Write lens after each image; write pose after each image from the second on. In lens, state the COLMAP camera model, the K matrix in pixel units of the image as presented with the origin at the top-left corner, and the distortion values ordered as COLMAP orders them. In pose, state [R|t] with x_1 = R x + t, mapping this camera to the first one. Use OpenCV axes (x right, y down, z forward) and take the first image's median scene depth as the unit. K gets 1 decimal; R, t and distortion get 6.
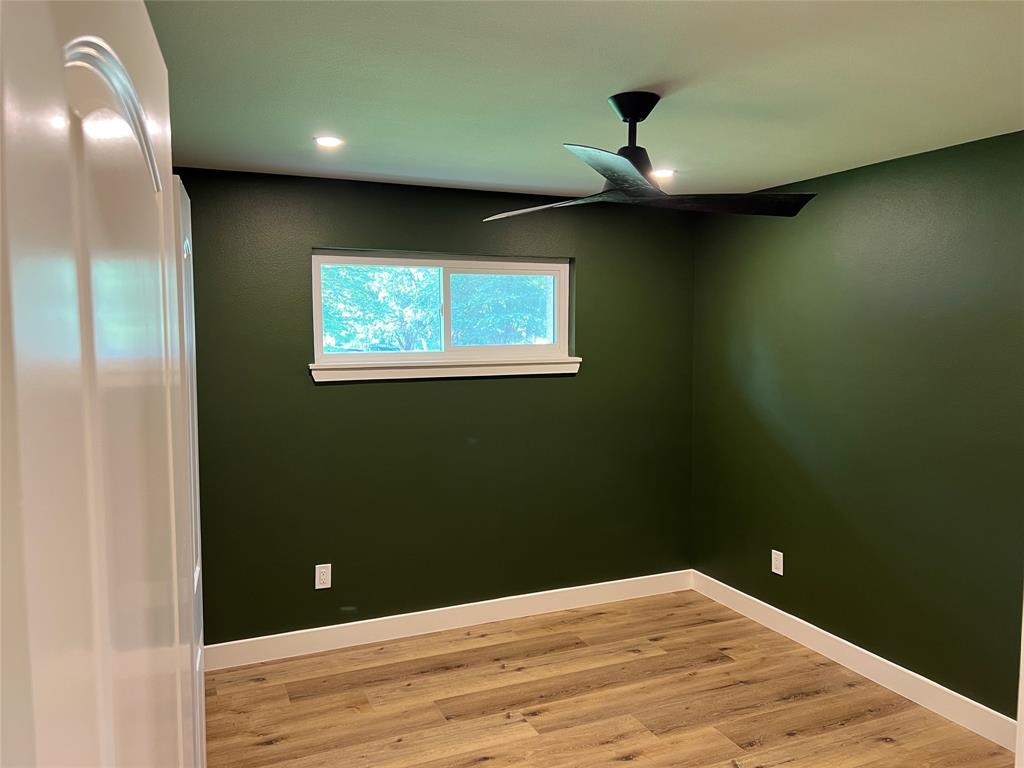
lens RADIAL K [[772.3, 0, 515.4], [0, 772.3, 382.2], [0, 0, 1]] dist [0.073589, -0.083632]
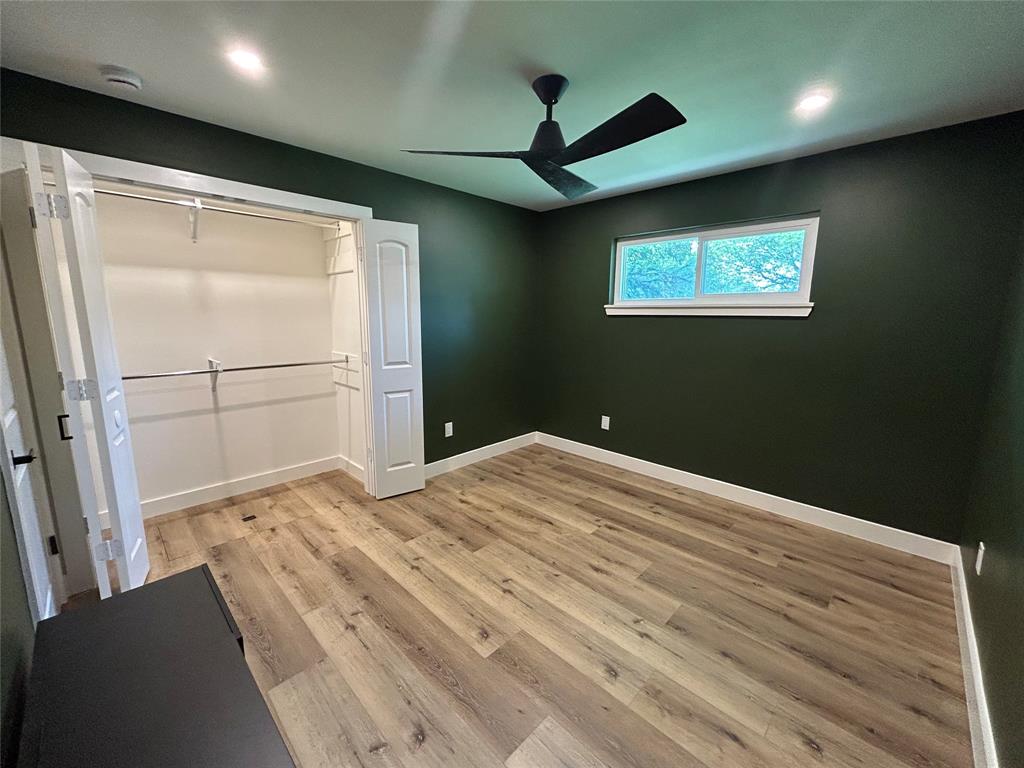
lens RADIAL K [[412.2, 0, 502.2], [0, 412.2, 377.5], [0, 0, 1]] dist [0.001991, 0.000902]
pose [[0.364052, 0.152350, -0.918834, 0.589913], [-0.074639, 0.988130, 0.134267, 0.034633], [0.928383, 0.019701, 0.371102, 0.448814]]
